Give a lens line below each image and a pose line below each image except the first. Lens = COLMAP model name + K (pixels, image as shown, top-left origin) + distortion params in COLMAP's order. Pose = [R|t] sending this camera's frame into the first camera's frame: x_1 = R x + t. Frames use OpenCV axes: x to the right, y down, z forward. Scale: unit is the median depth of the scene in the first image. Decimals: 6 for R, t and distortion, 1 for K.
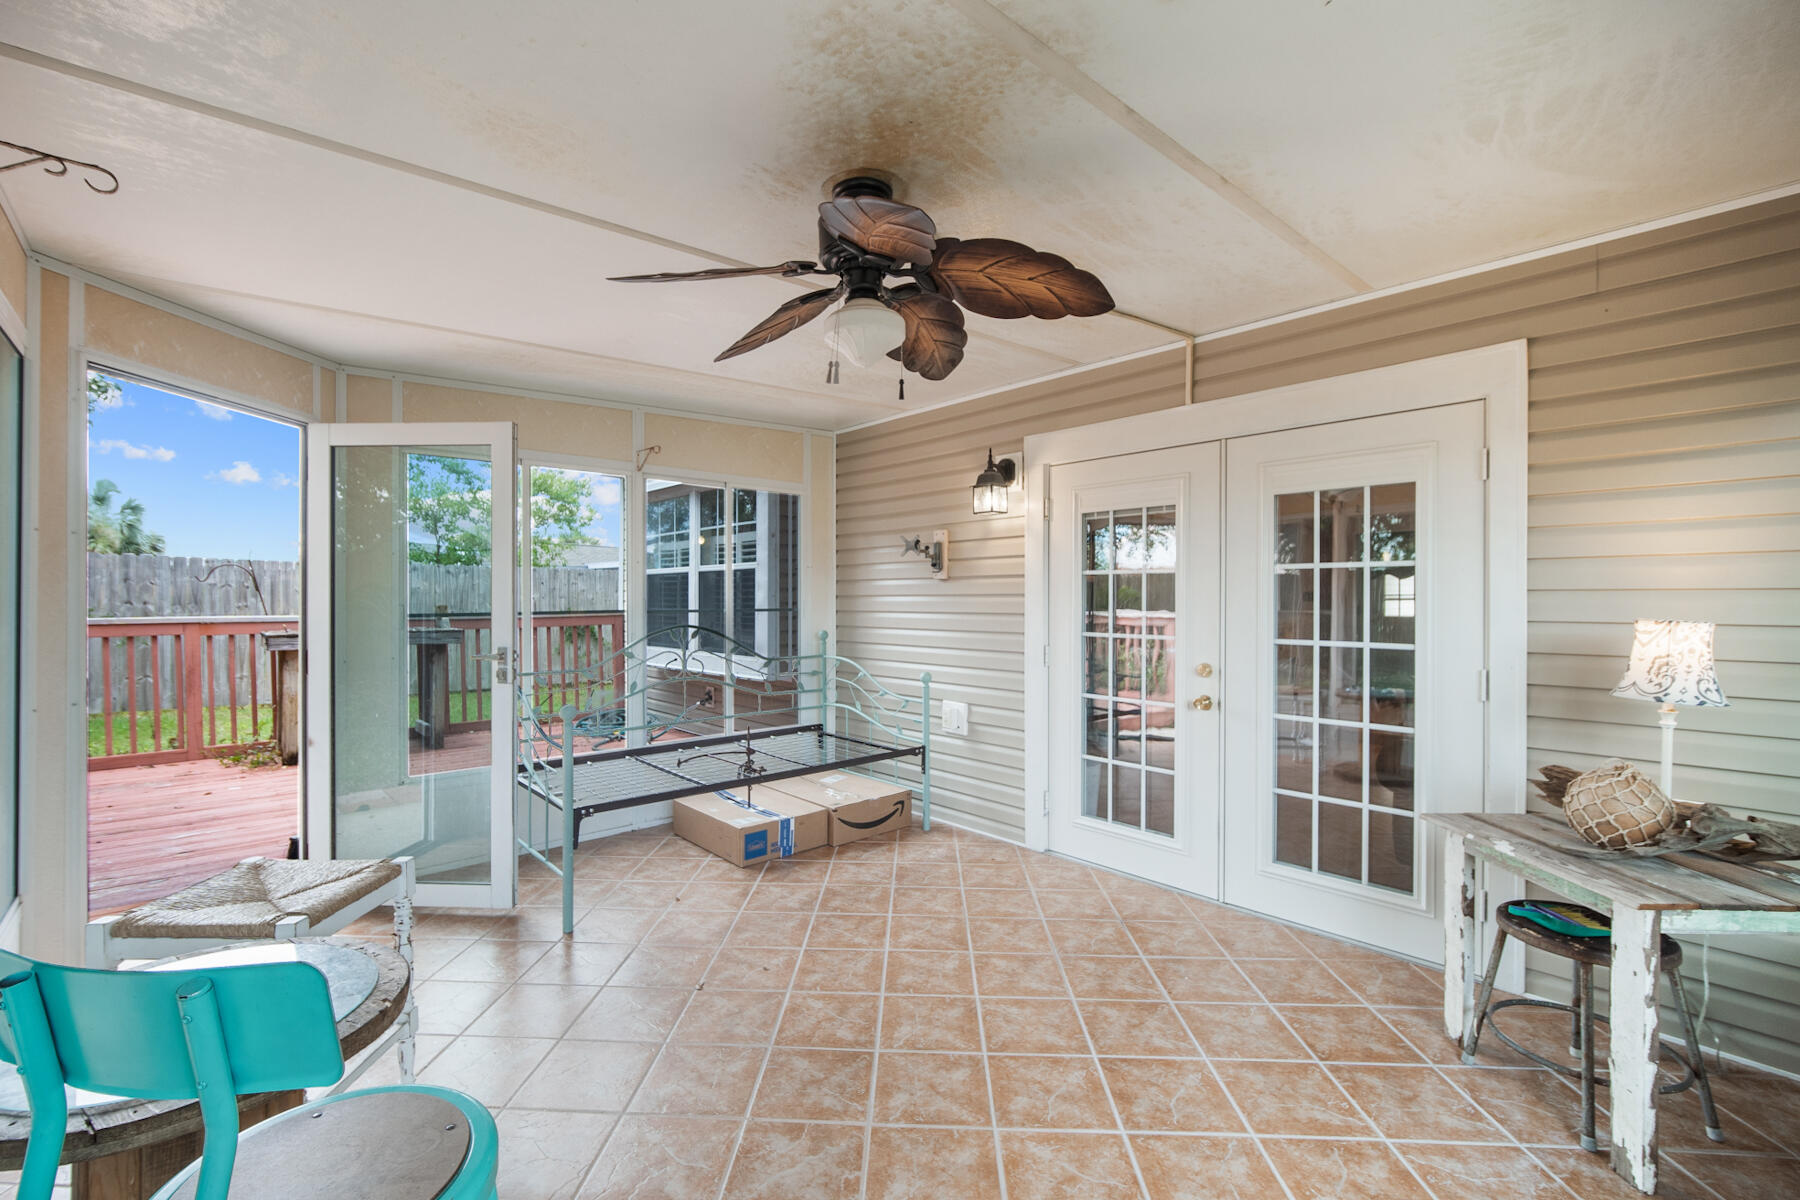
lens RADIAL K [[816.5, 0, 900.0], [0, 816.5, 600.0], [0, 0, 1]] dist [-0.000660, -0.000252]
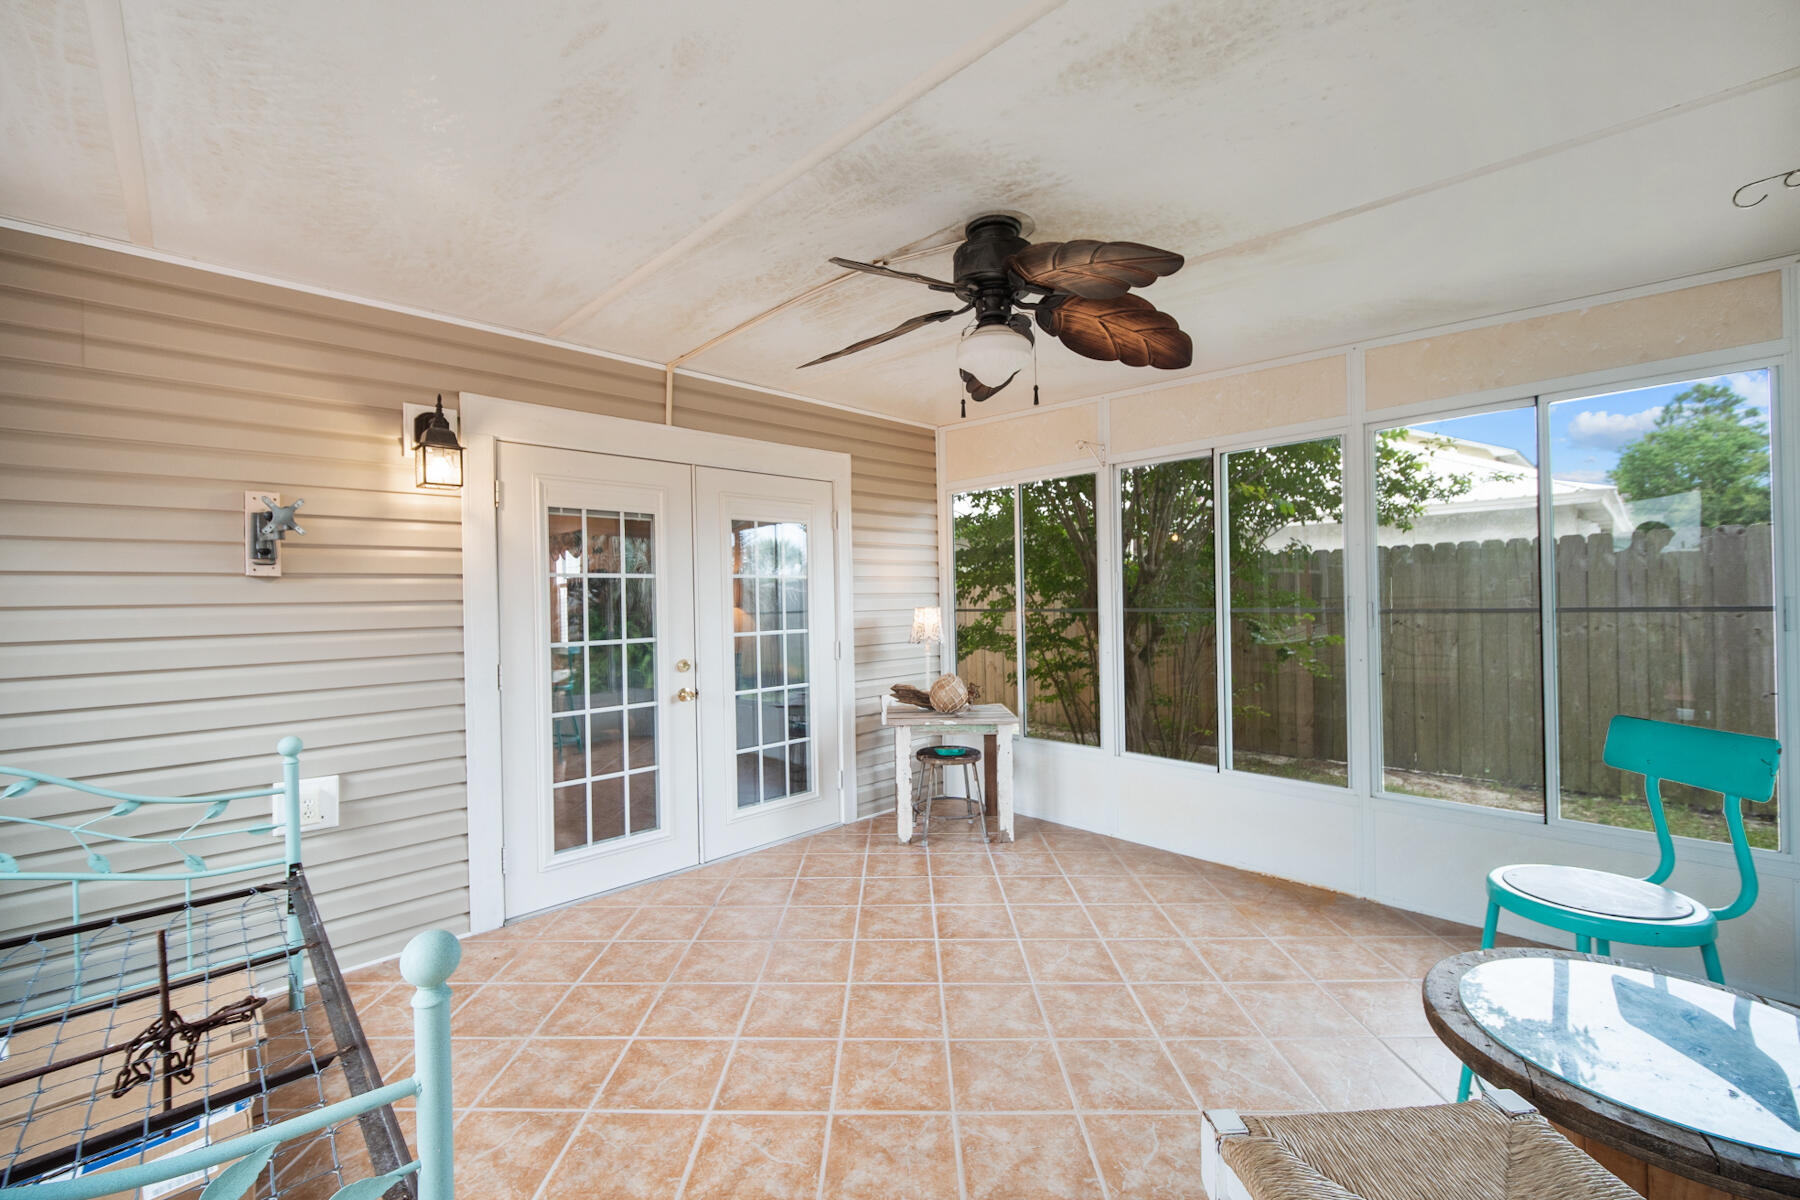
lens RADIAL K [[732.1, 0, 900.0], [0, 732.1, 600.0], [0, 0, 1]] dist [-0.000264, -0.000010]
pose [[-0.058464, -0.001387, 0.998289, -0.667216], [0.020438, 0.999788, 0.002586, -0.001588], [-0.998080, 0.020554, -0.058423, 0.781316]]
